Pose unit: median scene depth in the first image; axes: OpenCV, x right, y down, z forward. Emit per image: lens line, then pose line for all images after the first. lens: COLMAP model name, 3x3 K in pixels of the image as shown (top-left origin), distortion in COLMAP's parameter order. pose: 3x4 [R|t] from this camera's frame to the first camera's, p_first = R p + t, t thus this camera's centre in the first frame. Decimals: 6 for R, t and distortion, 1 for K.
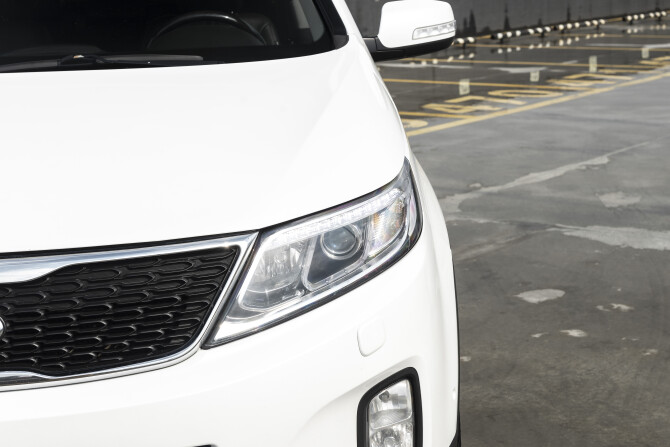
lens RADIAL K [[1228.3, 0, 335.0], [0, 1228.3, 223.5], [0, 0, 1]] dist [0.020687, -0.050859]
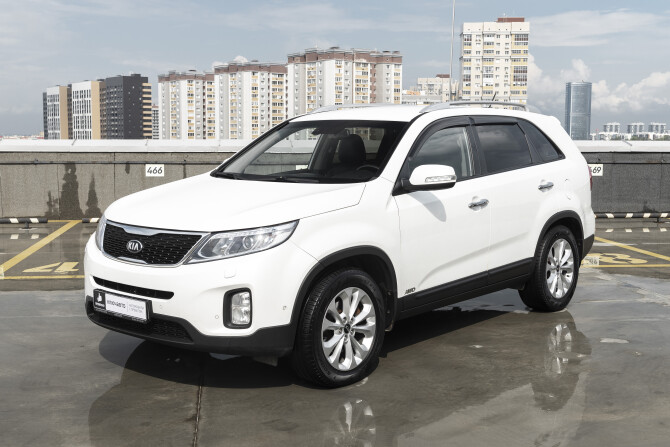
lens RADIAL K [[802.9, 0, 335.0], [0, 802.9, 223.5], [0, 0, 1]] dist [0.001419, 0.036116]
pose [[0.684471, 0.106687, -0.721192, 0.537290], [-0.171957, 0.984949, -0.017496, -0.011478], [0.708471, 0.135990, 0.692514, -0.061737]]
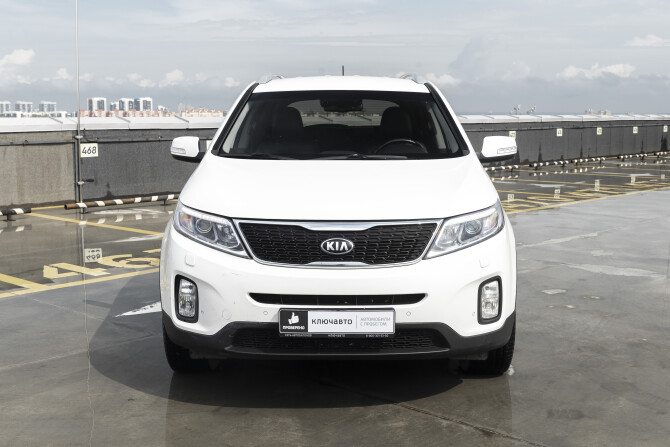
lens RADIAL K [[834.8, 0, 336.2], [0, 834.8, 224.9], [0, 0, 1]] dist [-0.008002, 0.023488]
pose [[0.994206, 0.043856, -0.098135, -0.038354], [-0.051153, 0.996011, -0.073114, 0.054423], [0.094537, 0.077711, 0.992484, -0.270761]]
